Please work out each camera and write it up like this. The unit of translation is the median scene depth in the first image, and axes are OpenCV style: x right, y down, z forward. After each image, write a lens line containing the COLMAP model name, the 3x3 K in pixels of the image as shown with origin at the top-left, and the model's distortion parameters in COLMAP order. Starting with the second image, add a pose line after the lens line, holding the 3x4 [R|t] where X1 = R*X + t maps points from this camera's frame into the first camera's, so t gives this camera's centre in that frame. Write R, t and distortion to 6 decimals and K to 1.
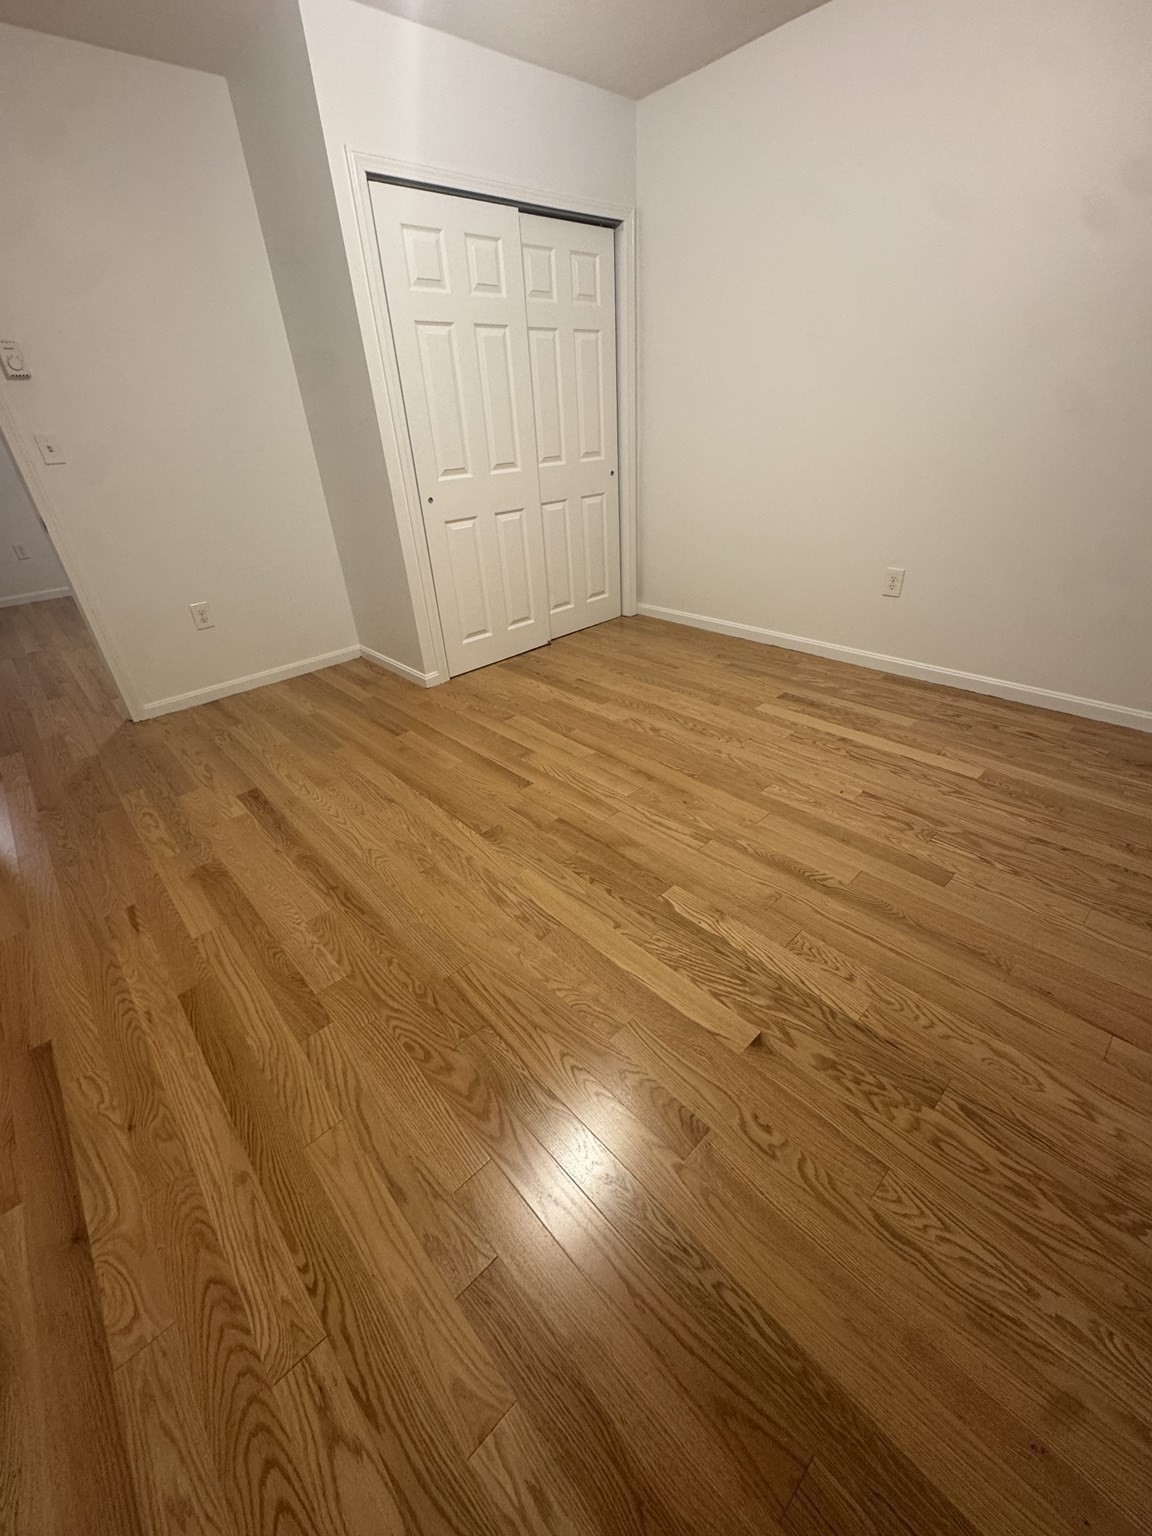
lens RADIAL K [[616.2, 0, 571.7], [0, 616.2, 767.5], [0, 0, 1]] dist [-0.003936, 0.001101]
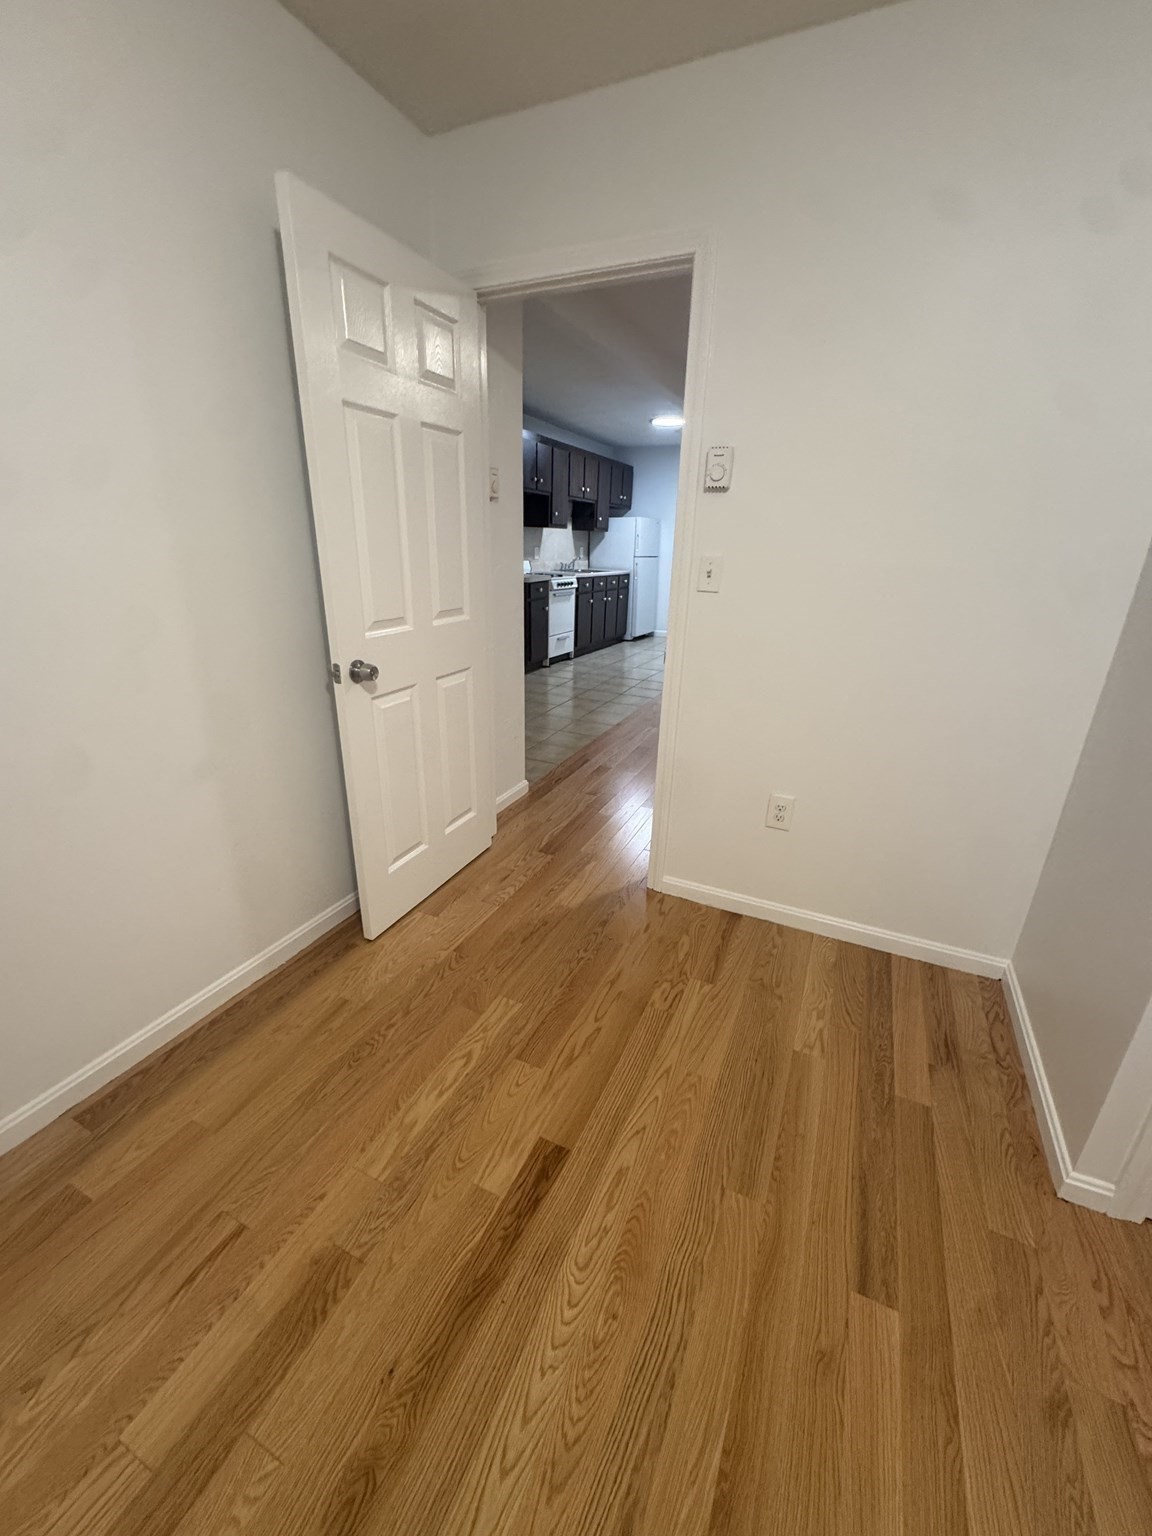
lens RADIAL K [[616.2, 0, 578.3], [0, 616.2, 762.3], [0, 0, 1]] dist [-0.003936, 0.001101]
pose [[0.379746, 0.376816, -0.844868, -0.160374], [-0.499092, 0.852418, 0.155855, -0.374010], [0.778910, 0.362482, 0.511768, 0.584265]]
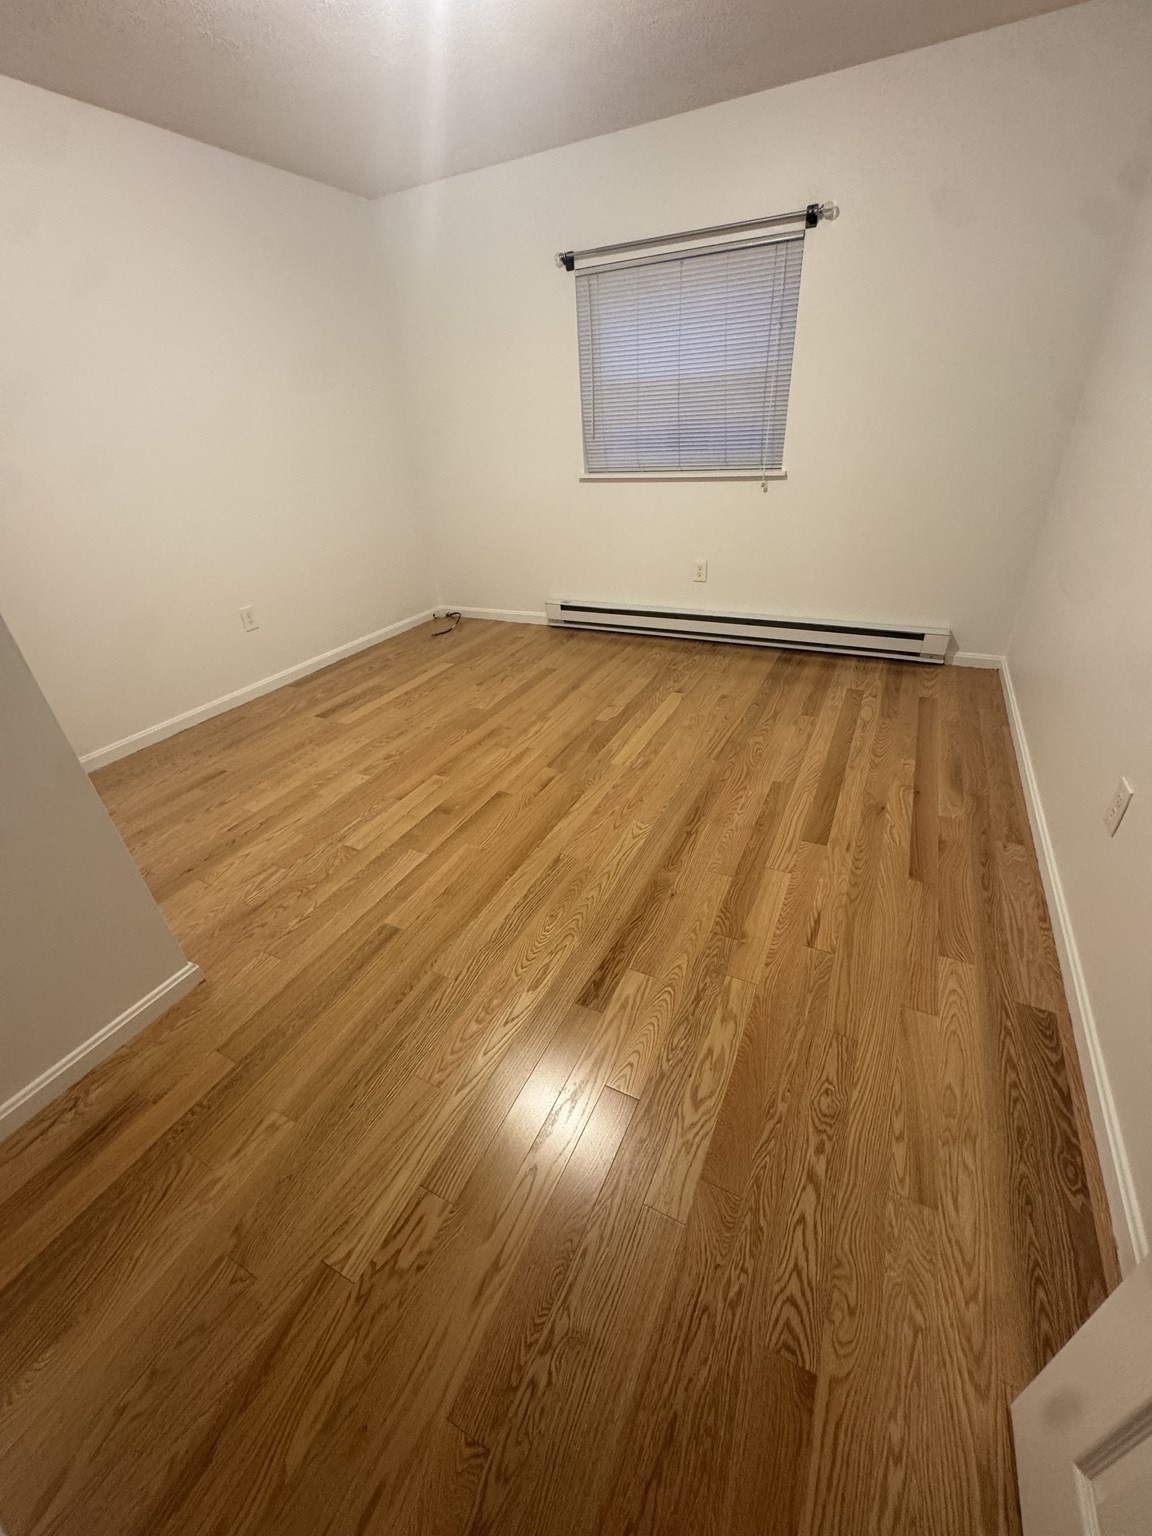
lens RADIAL K [[616.2, 0, 584.7], [0, 616.2, 763.0], [0, 0, 1]] dist [-0.003936, 0.001101]
pose [[-0.359401, -0.394079, 0.845892, -0.980503], [0.526080, 0.663125, 0.532452, -0.487301], [-0.770760, 0.636371, -0.031011, 0.857213]]
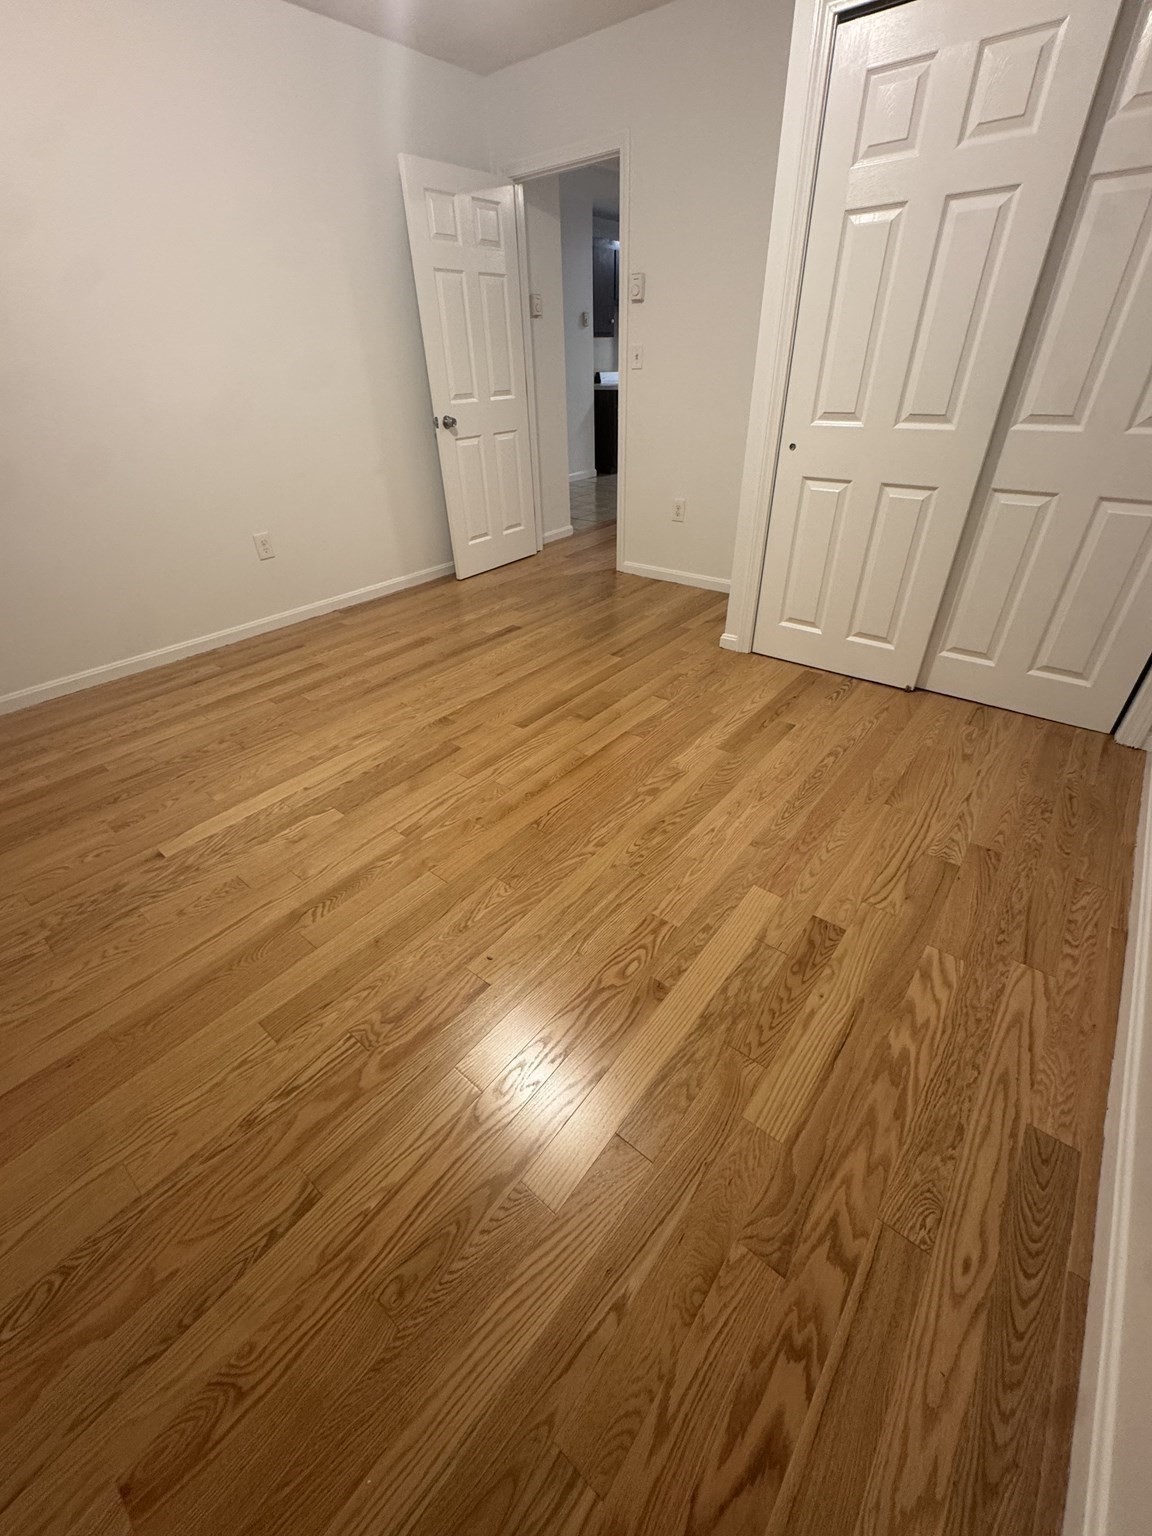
lens RADIAL K [[616.2, 0, 573.2], [0, 616.2, 759.8], [0, 0, 1]] dist [-0.003936, 0.001101]
pose [[0.142118, 0.582504, -0.800307, 0.781274], [-0.472911, 0.750228, 0.462075, -0.437334], [0.869573, 0.312805, 0.382094, 0.671448]]
